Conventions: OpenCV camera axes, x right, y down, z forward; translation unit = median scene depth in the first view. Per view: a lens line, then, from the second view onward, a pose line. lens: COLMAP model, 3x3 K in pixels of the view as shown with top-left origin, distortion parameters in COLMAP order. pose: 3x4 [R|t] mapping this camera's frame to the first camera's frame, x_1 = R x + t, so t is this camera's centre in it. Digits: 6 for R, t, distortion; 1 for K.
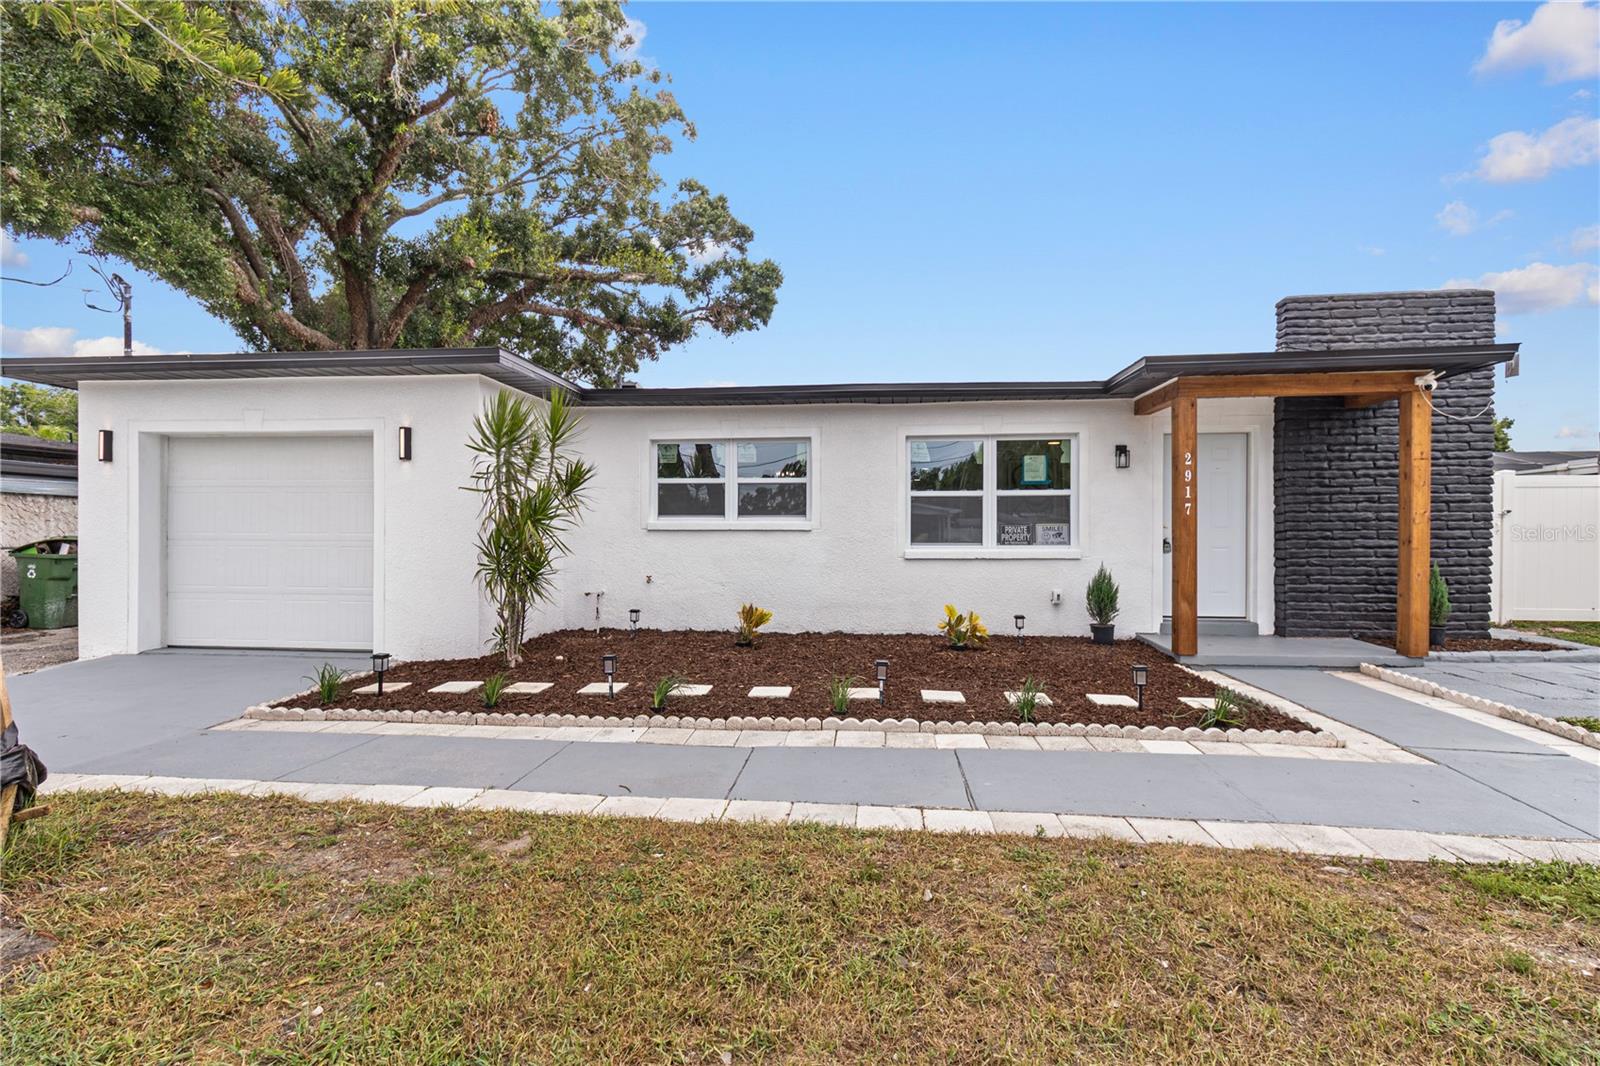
lens RADIAL K [[753.6, 0, 800.0], [0, 753.6, 533.0], [0, 0, 1]] dist [-0.001355, -0.000710]
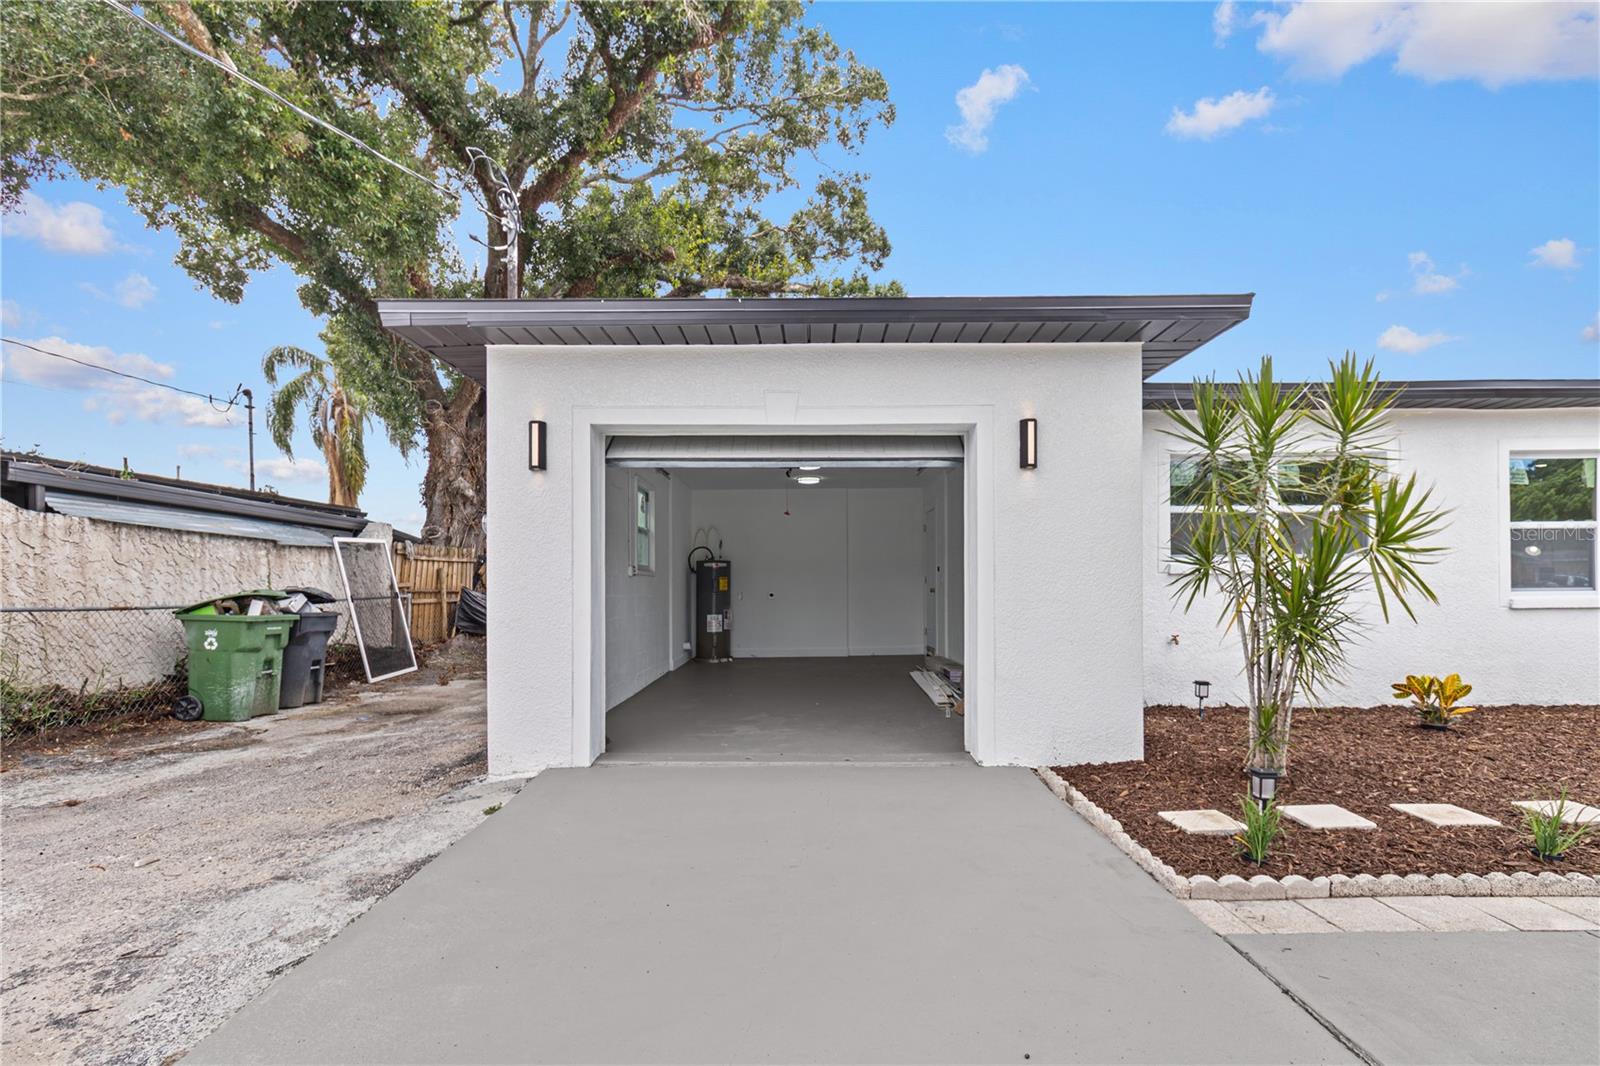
lens RADIAL K [[766.4, 0, 799.3], [0, 766.4, 583.3], [0, 0, 1]] dist [0.003416, 0.000094]
pose [[0.994984, -0.006944, 0.099798, -0.629803], [0.007314, 0.999968, -0.003339, 0.004986], [-0.099771, 0.004052, 0.995002, 0.264095]]
